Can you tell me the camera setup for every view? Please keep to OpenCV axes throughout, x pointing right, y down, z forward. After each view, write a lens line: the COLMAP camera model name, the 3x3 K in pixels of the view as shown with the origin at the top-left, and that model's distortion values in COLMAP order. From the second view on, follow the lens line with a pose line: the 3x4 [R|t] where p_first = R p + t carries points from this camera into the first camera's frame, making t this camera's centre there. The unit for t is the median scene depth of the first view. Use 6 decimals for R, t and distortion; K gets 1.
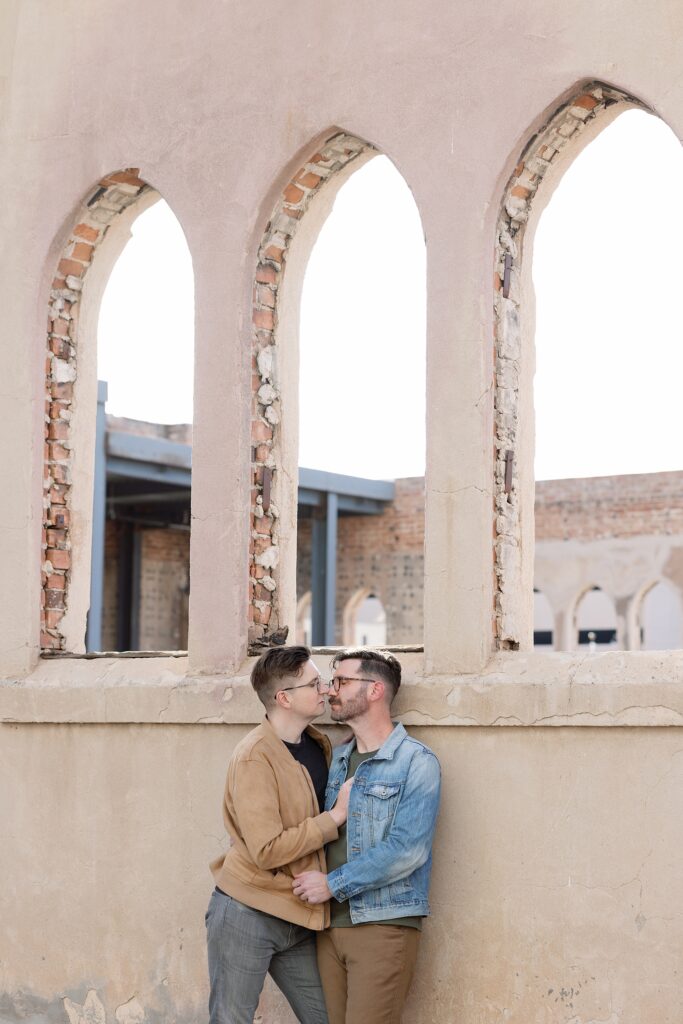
lens RADIAL K [[2307.3, 0, 376.6], [0, 2307.3, 465.0], [0, 0, 1]] dist [0.031401, 0.000000]
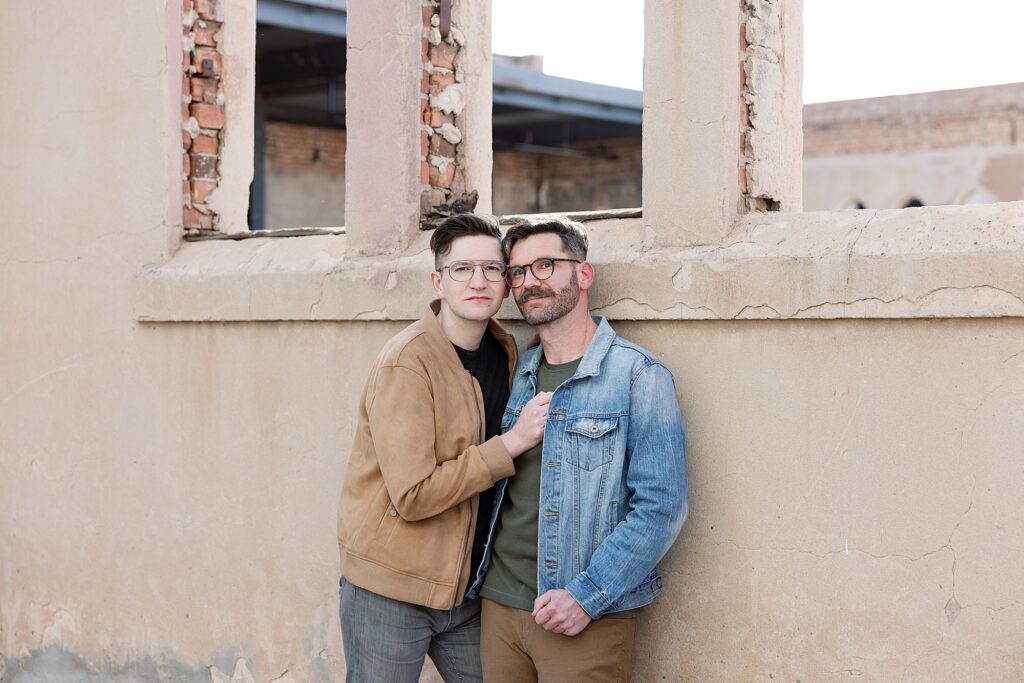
lens RADIAL K [[1930.2, 0, 521.4], [0, 1930.2, 339.9], [0, 0, 1]] dist [0.008443, 0.000000]
pose [[0.994095, -0.005649, -0.108370, 0.043792], [0.018295, 0.993074, 0.116060, 0.045836], [0.106963, -0.117357, 0.987313, 0.380441]]
